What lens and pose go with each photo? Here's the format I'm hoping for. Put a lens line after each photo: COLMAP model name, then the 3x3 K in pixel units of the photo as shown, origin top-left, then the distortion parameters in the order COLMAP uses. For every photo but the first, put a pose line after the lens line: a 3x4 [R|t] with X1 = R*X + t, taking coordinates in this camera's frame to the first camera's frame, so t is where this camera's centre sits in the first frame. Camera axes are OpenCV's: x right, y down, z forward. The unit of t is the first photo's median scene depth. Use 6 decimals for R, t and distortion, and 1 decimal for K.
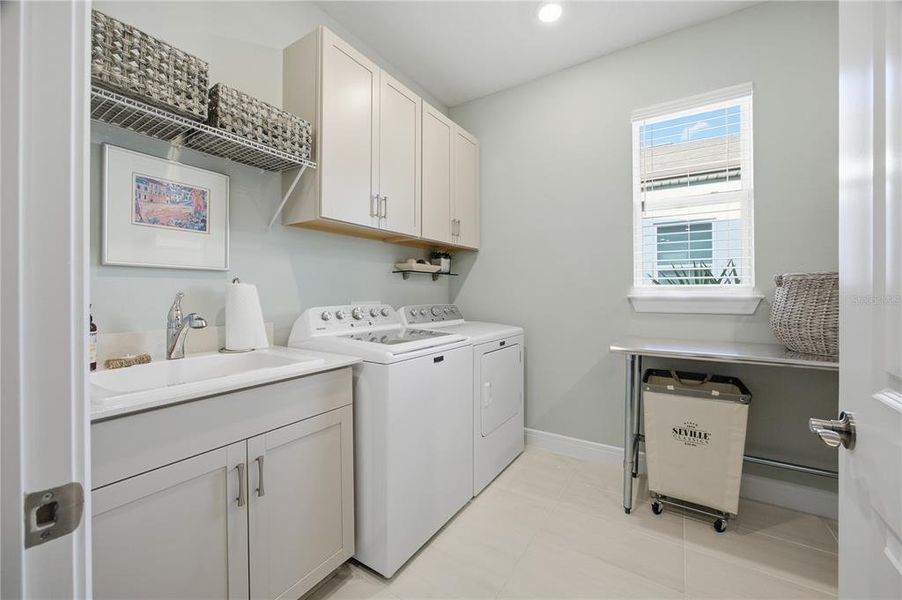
lens RADIAL K [[366.7, 0, 450.7], [0, 366.7, 296.1], [0, 0, 1]] dist [-0.002003, 0.000371]
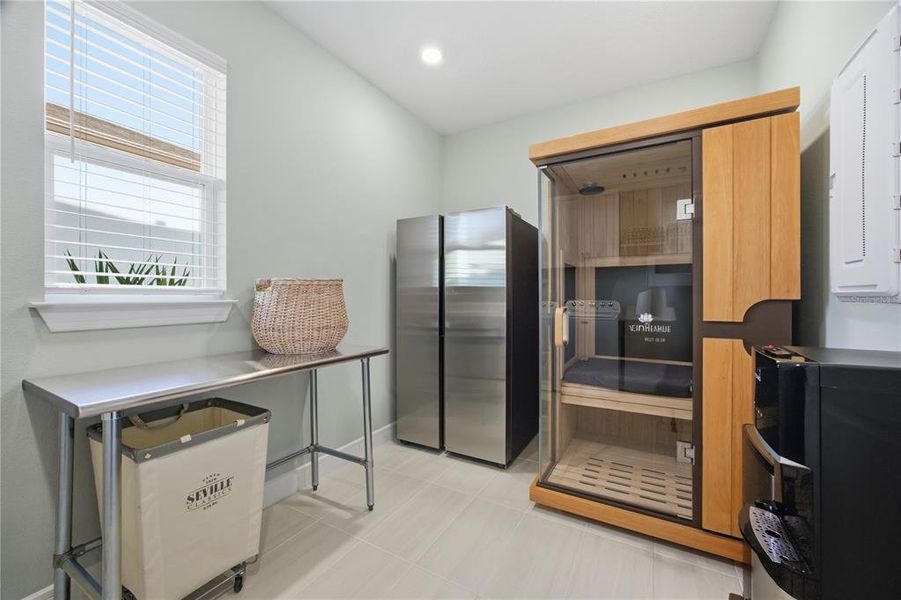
lens RADIAL K [[366.3, 0, 450.2], [0, 366.3, 296.1], [0, 0, 1]] dist [-0.002003, 0.000371]
pose [[-0.063773, -0.006624, 0.997942, -0.093515], [0.003061, 0.999972, 0.006833, -0.014881], [-0.997960, 0.003491, -0.063751, 0.514612]]
